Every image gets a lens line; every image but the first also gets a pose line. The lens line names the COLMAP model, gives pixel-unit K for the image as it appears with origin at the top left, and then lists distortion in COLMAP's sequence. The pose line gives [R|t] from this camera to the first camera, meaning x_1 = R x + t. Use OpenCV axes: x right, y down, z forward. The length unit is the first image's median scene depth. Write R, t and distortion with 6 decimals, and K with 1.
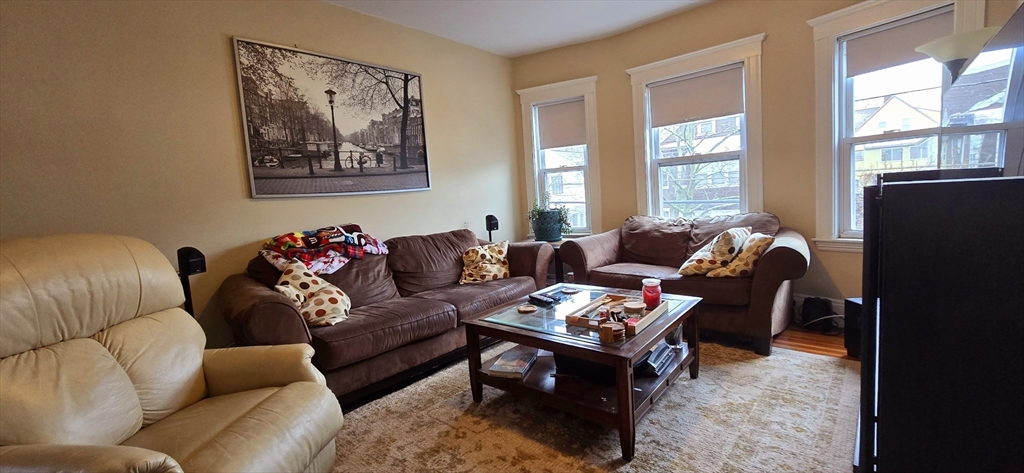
lens RADIAL K [[415.1, 0, 538.3], [0, 415.1, 231.1], [0, 0, 1]] dist [0.004810, 0.000544]
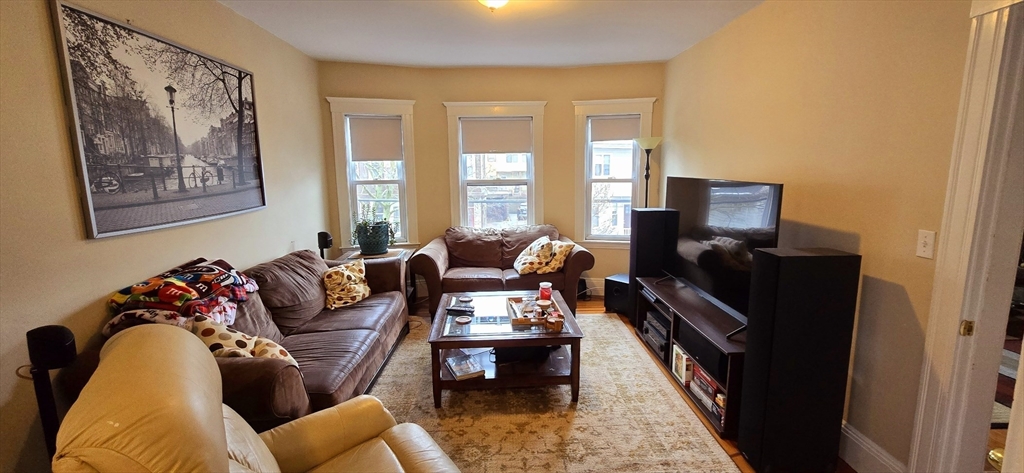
lens RADIAL K [[415.1, 0, 514.7], [0, 415.1, 227.1], [0, 0, 1]] dist [0.004810, 0.000544]
pose [[0.730944, -0.040420, 0.681239, -0.611171], [0.020546, 0.999095, 0.037233, -0.104665], [-0.682128, -0.013218, 0.731113, 0.011908]]
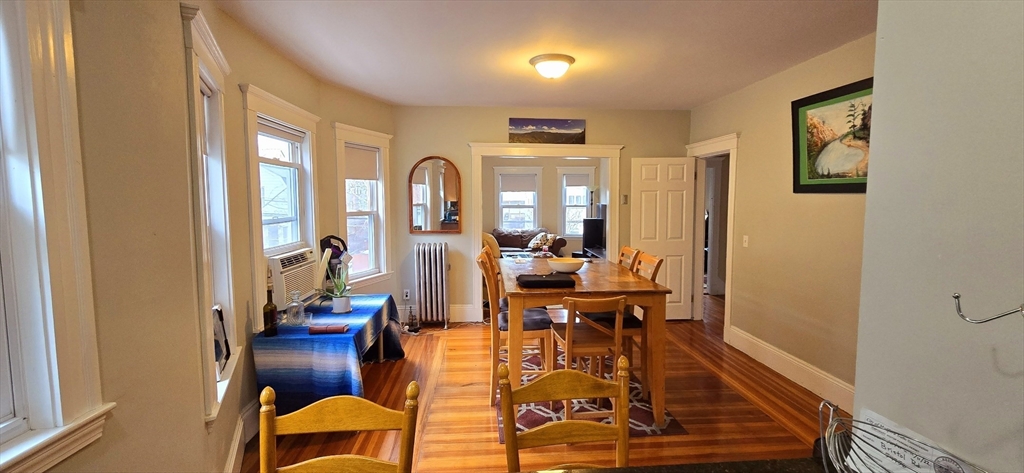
lens RADIAL K [[415.1, 0, 514.9], [0, 415.1, 230.9], [0, 0, 1]] dist [0.004810, 0.000544]
pose [[0.711308, 0.010494, 0.702802, -1.850233], [0.014296, 0.999466, -0.029392, 0.065868], [-0.702735, 0.030954, 0.710778, -1.031665]]
